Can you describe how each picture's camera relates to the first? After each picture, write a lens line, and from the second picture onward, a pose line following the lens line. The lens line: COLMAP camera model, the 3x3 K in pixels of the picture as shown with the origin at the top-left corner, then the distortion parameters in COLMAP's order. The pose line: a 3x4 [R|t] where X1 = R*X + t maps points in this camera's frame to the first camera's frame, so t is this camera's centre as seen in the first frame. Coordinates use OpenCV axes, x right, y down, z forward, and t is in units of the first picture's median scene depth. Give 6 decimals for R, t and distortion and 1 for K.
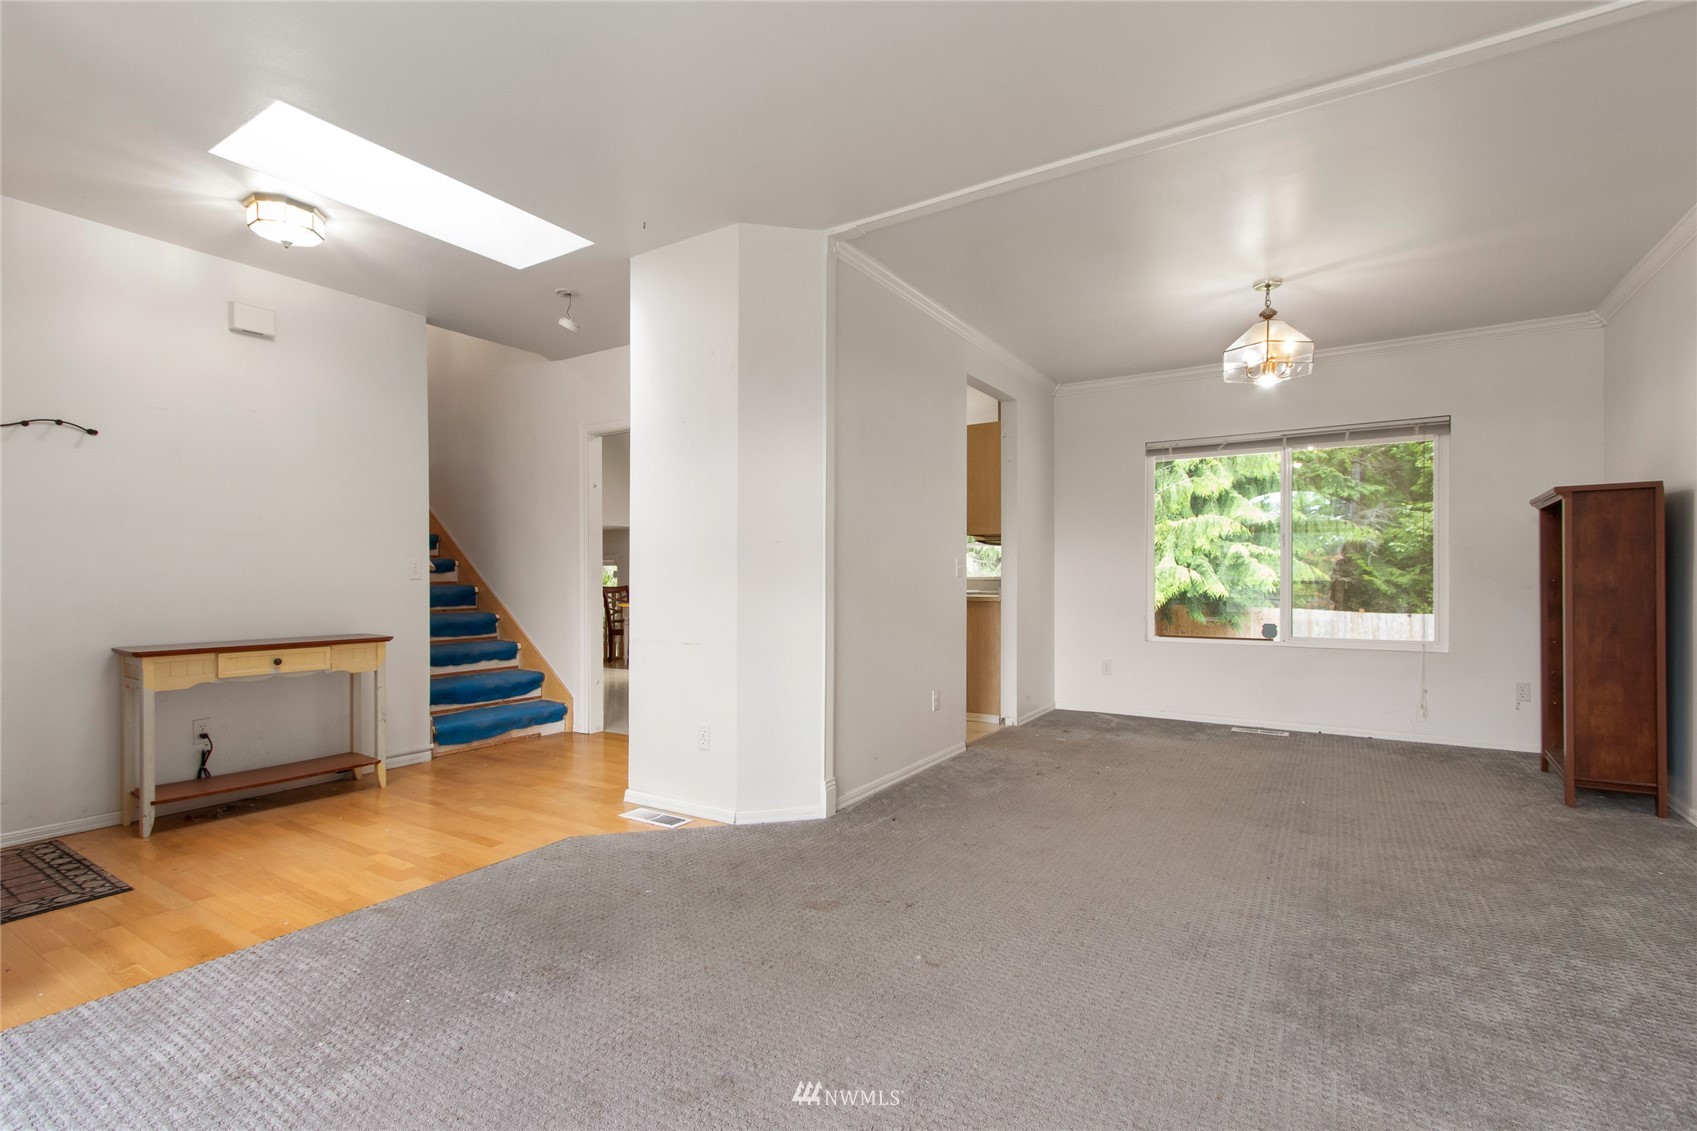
lens RADIAL K [[781.6, 0, 844.8], [0, 781.6, 579.6], [0, 0, 1]] dist [0.004537, 0.002089]
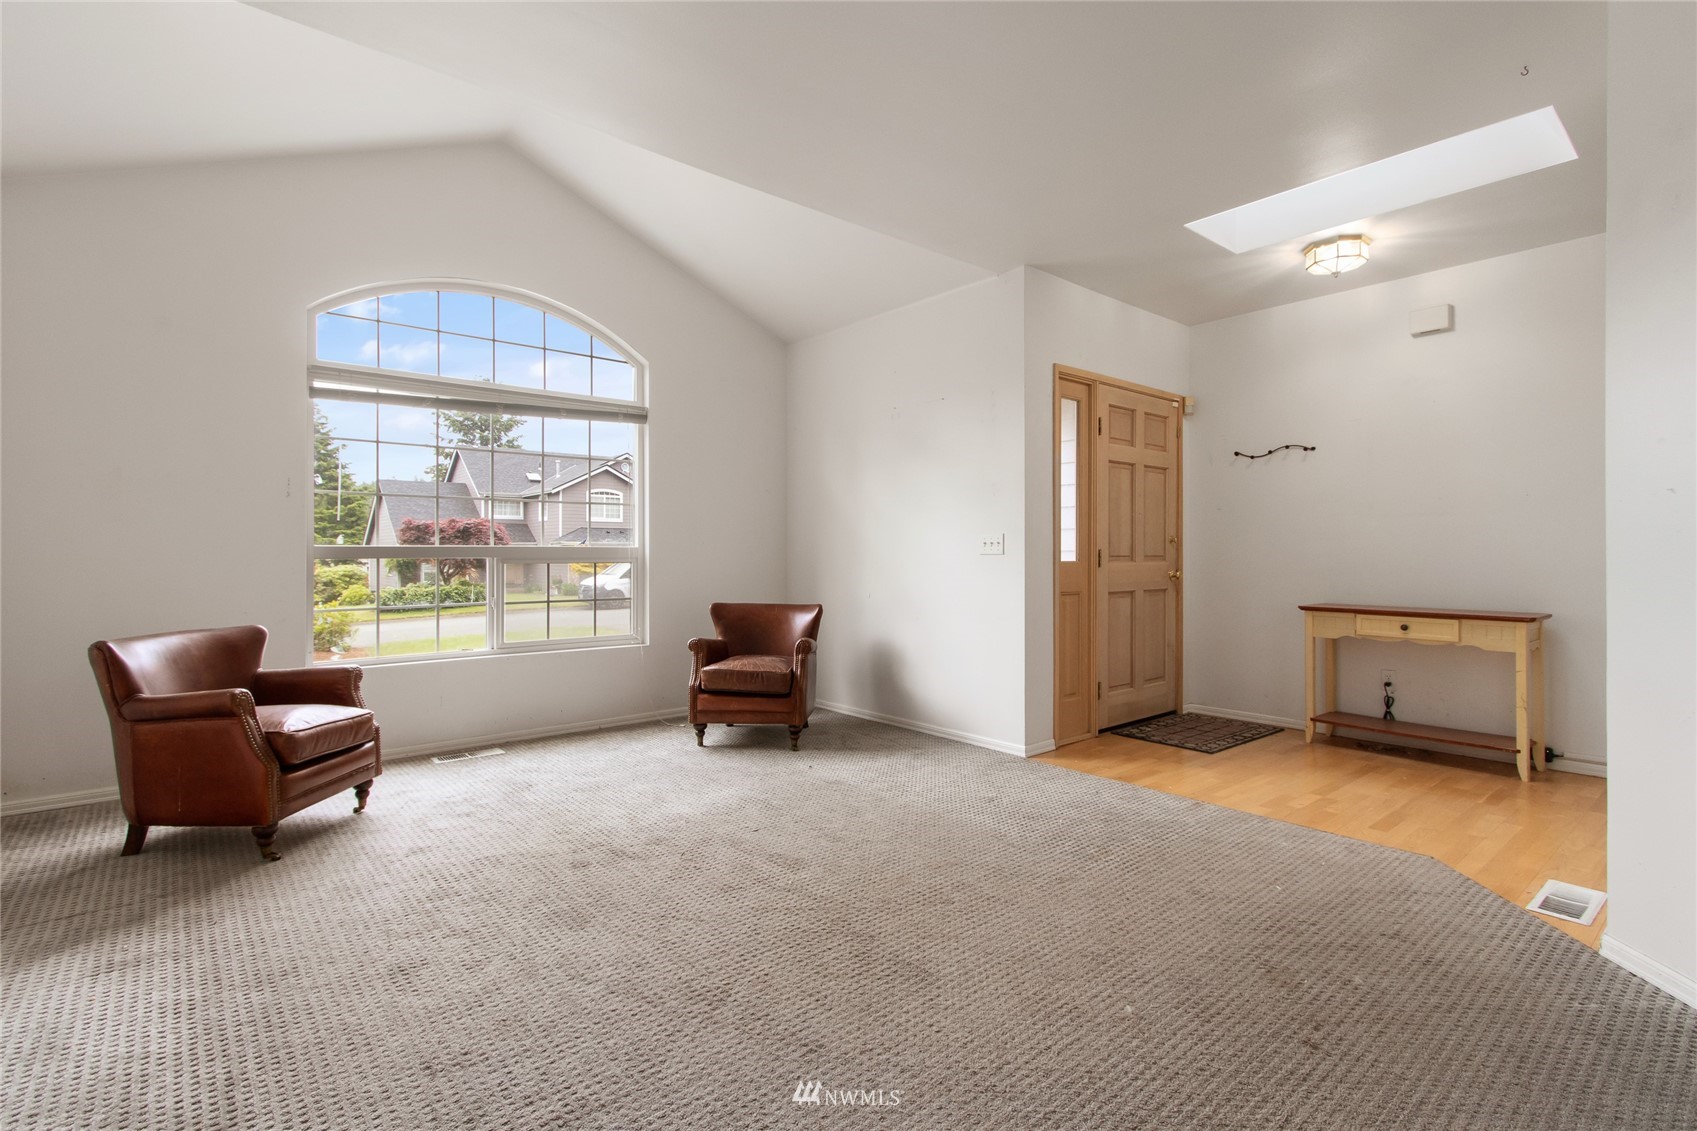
lens RADIAL K [[781.6, 0, 849.3], [0, 781.6, 553.2], [0, 0, 1]] dist [0.004537, 0.002089]
pose [[-0.283971, 0.002149, -0.958830, 0.596314], [-0.001875, 0.999994, 0.002796, -0.003211], [0.958831, 0.002592, -0.283965, 0.580102]]
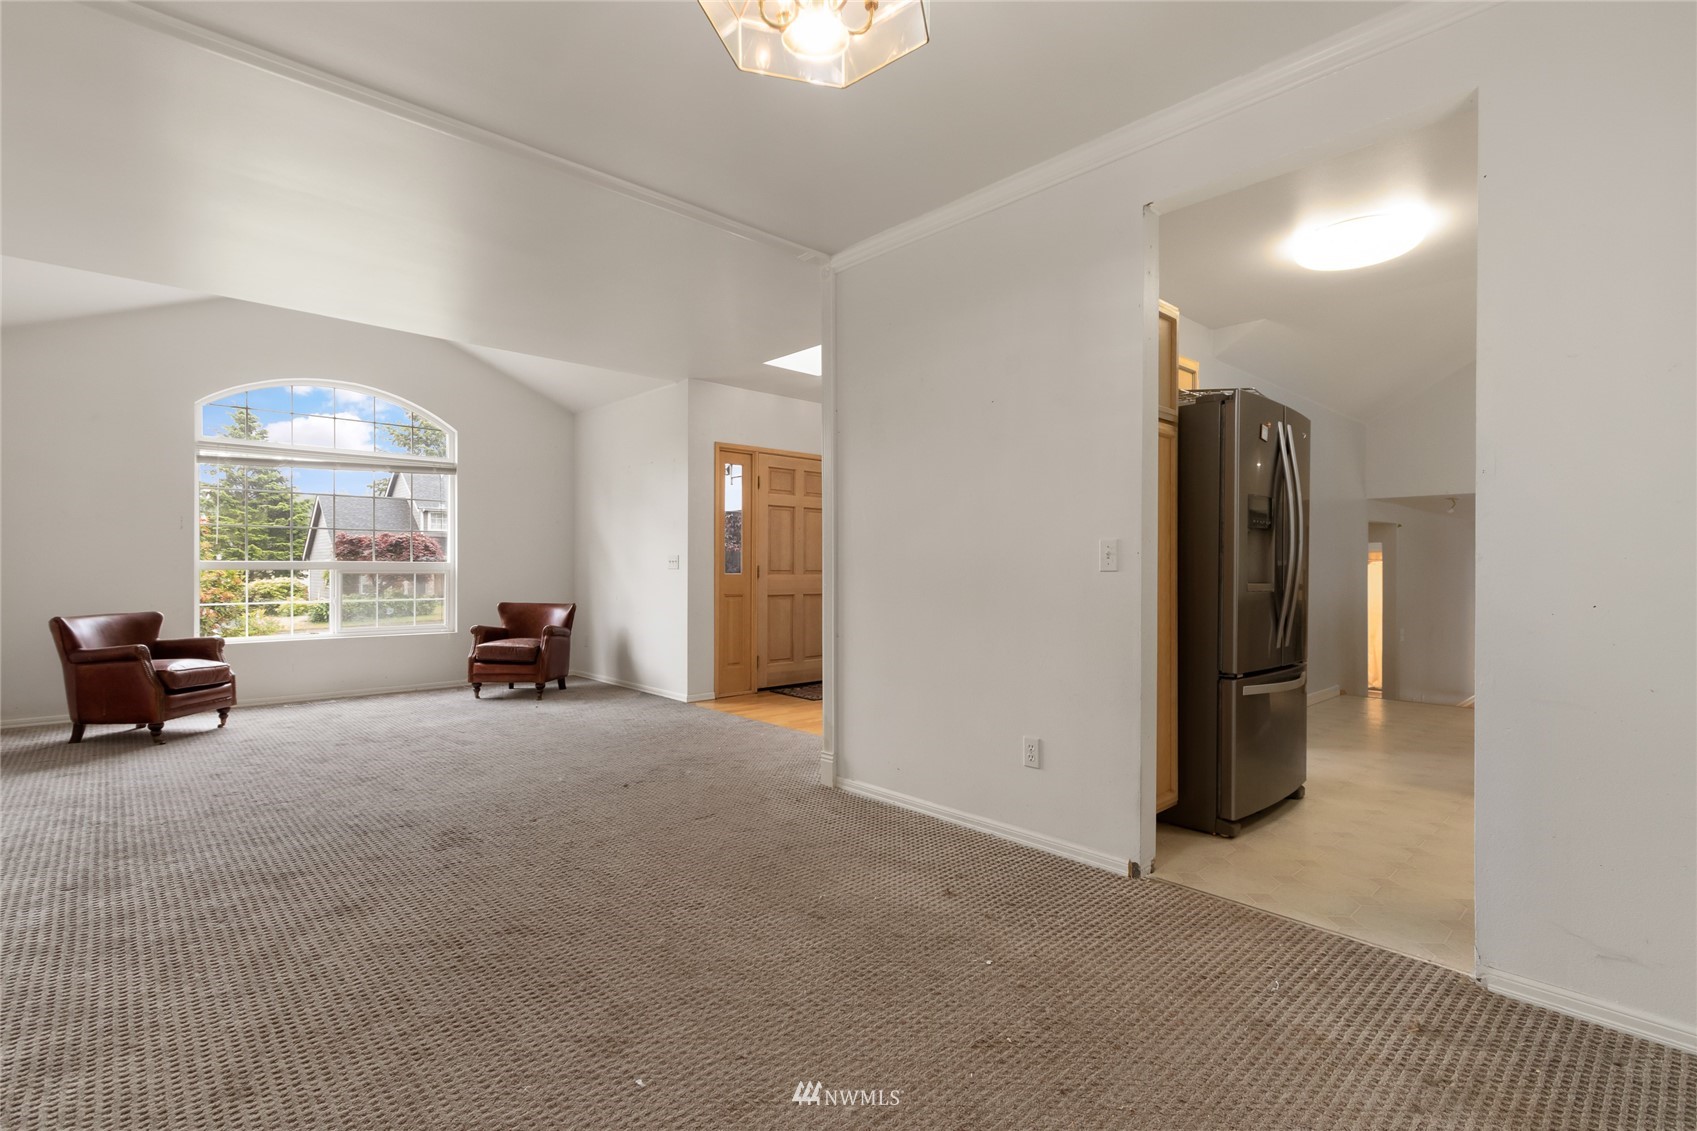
lens RADIAL K [[781.6, 0, 845.1], [0, 781.6, 561.2], [0, 0, 1]] dist [0.004537, 0.002089]
pose [[-0.244161, -0.006504, -0.969713, 1.040594], [-0.005620, 0.999970, -0.005292, -0.008695], [0.969719, 0.004158, -0.244190, 1.288699]]
